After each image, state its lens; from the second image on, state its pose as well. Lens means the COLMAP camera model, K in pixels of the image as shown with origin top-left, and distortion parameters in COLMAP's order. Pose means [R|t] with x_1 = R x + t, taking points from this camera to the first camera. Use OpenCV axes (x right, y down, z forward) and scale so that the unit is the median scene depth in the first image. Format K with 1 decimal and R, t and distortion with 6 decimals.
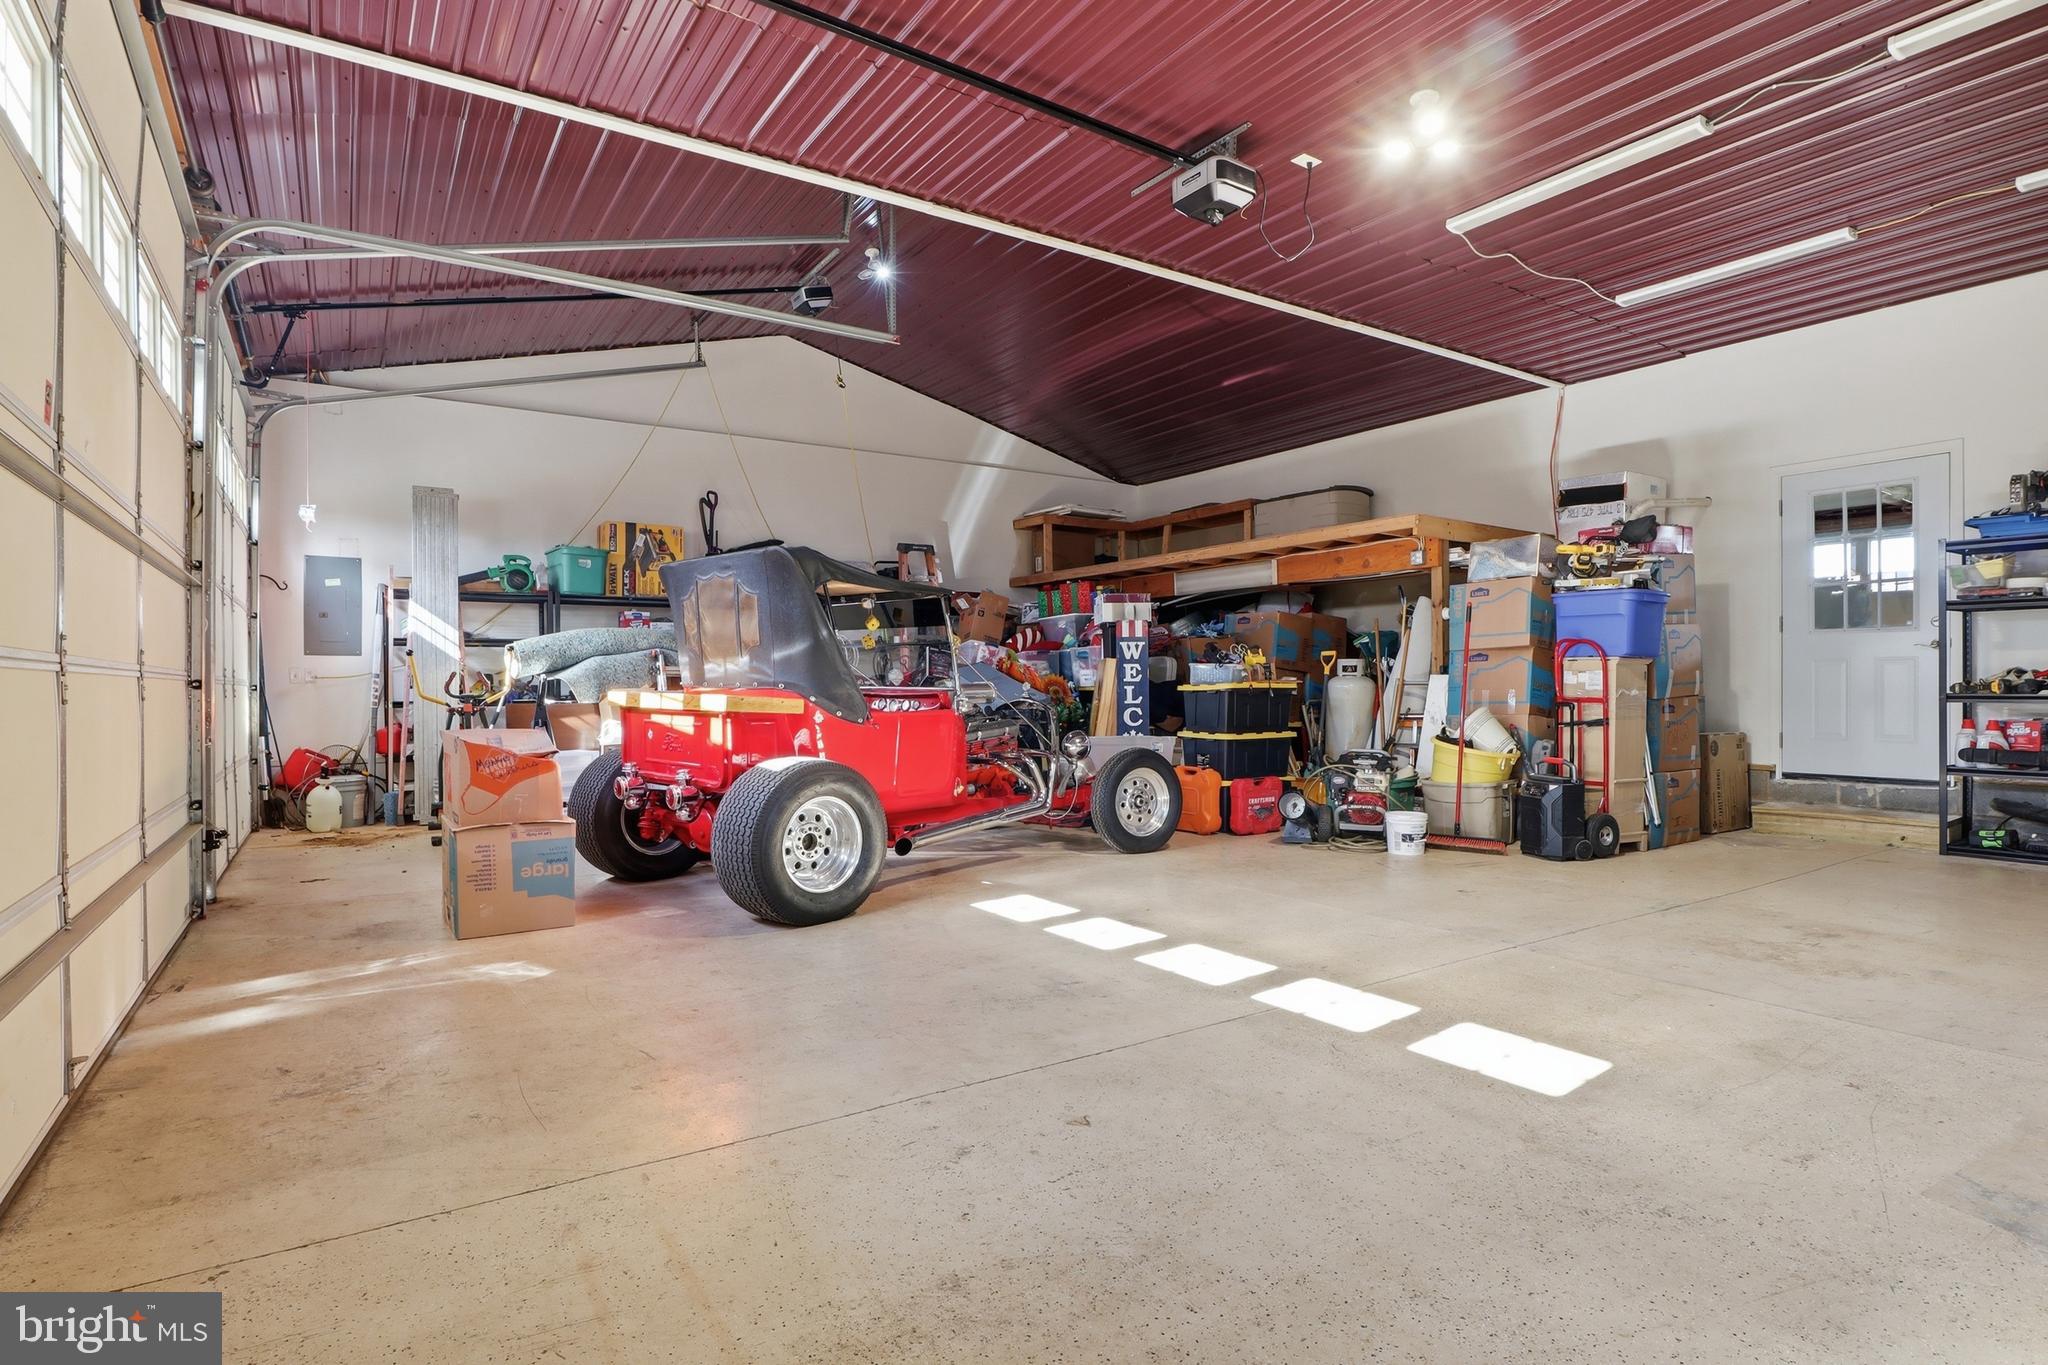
lens RADIAL K [[1053.8, 0, 1020.5], [0, 1053.8, 696.4], [0, 0, 1]] dist [-0.027325, 0.000727]
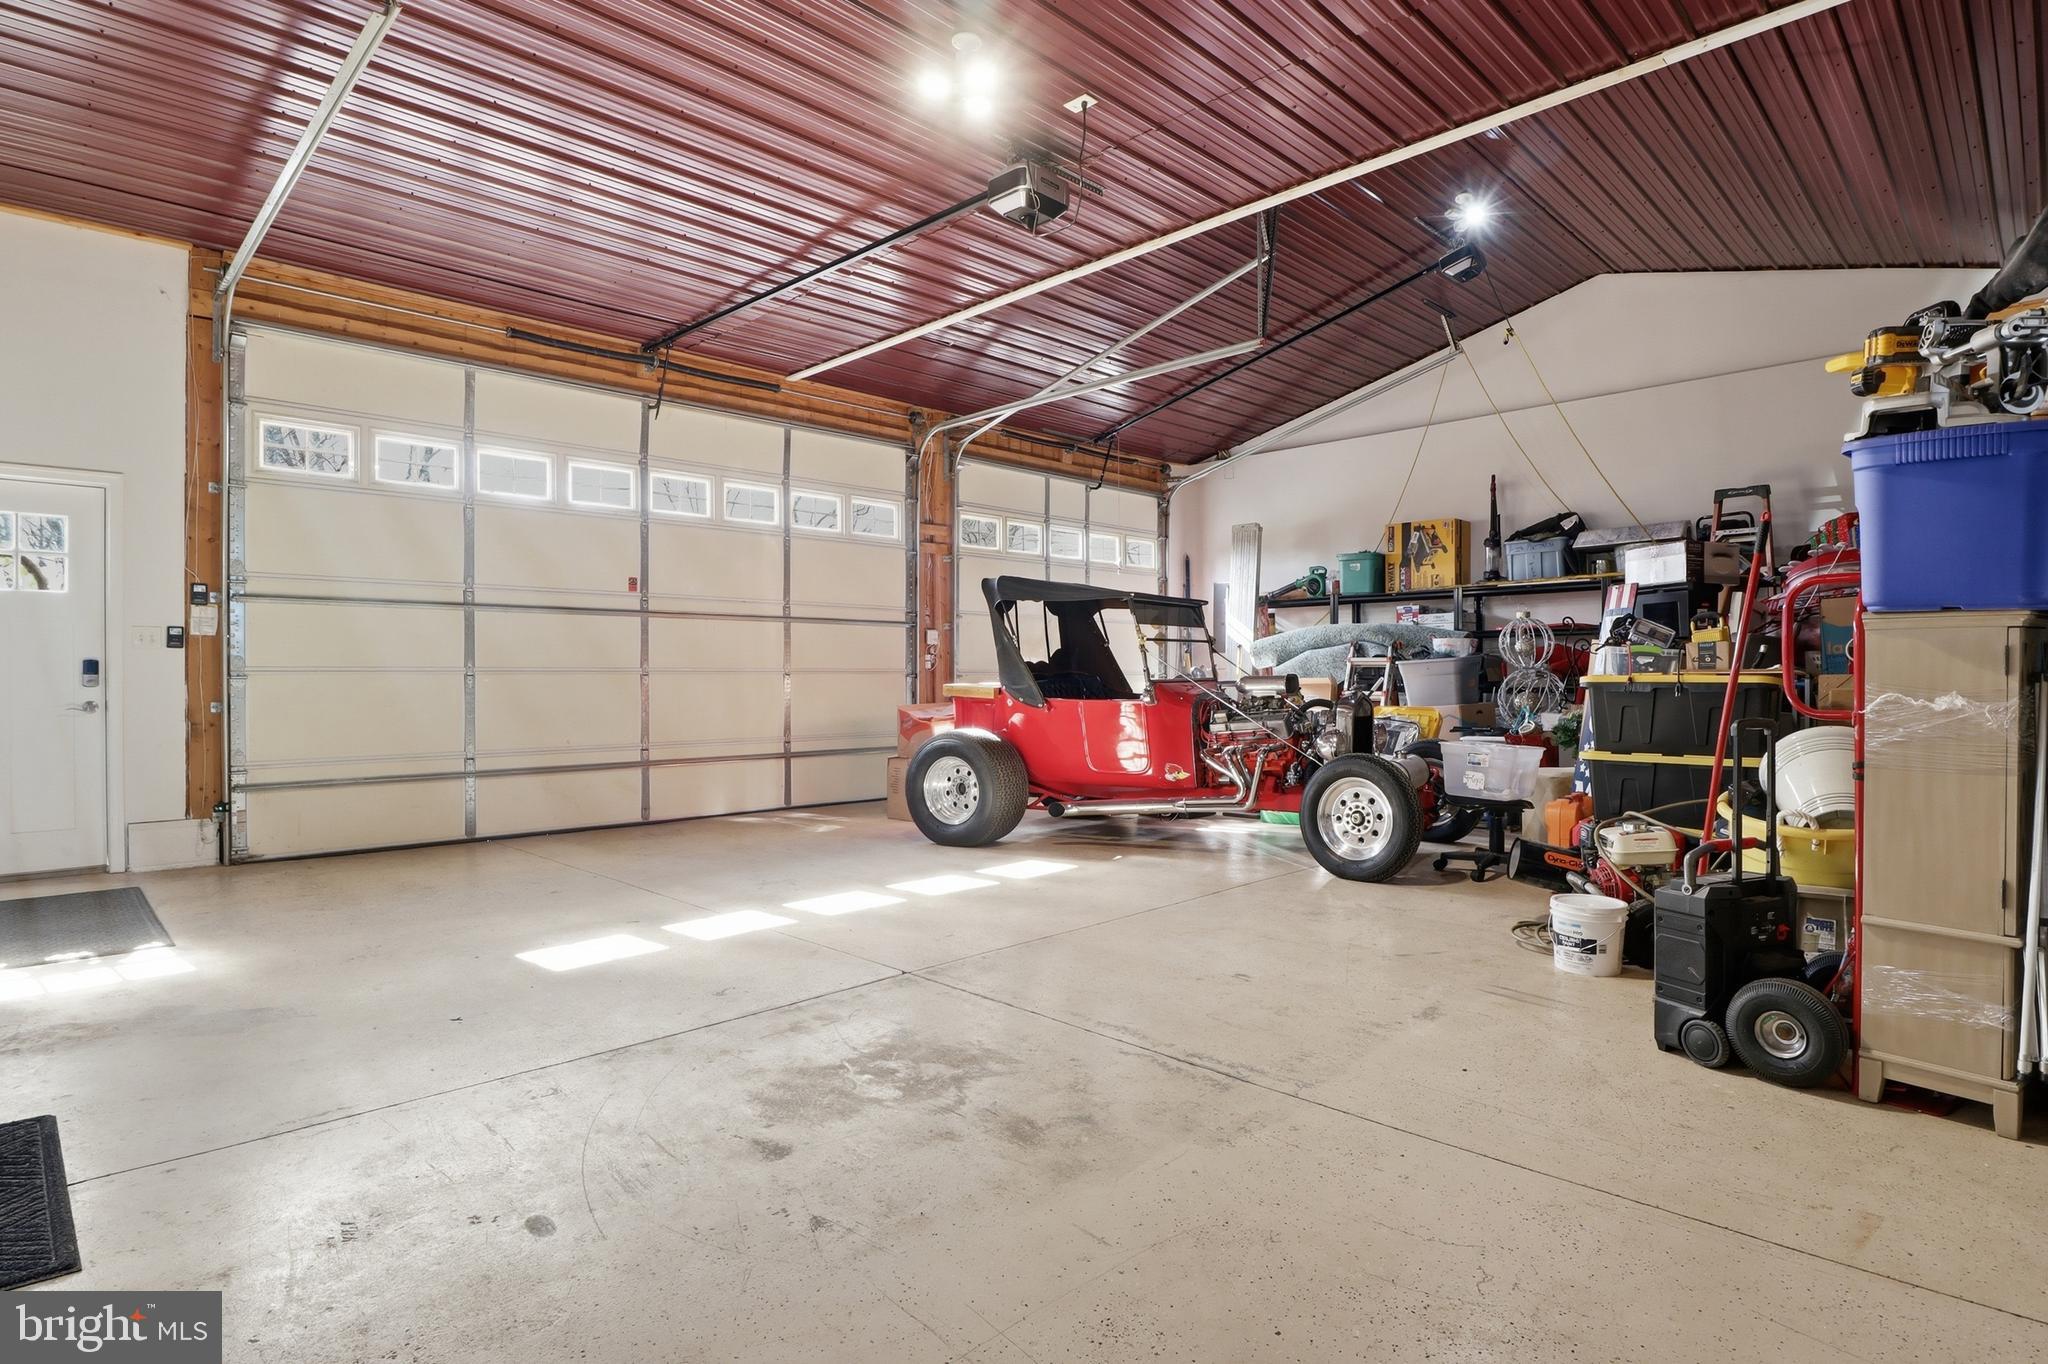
lens RADIAL K [[1053.8, 0, 1020.5], [0, 1053.8, 695.9], [0, 0, 1]] dist [-0.027325, 0.000727]
pose [[0.204690, 0.023089, -0.978555, 0.637449], [-0.008200, 0.999727, 0.021874, -0.009497], [0.978793, 0.003547, 0.204823, 0.419264]]
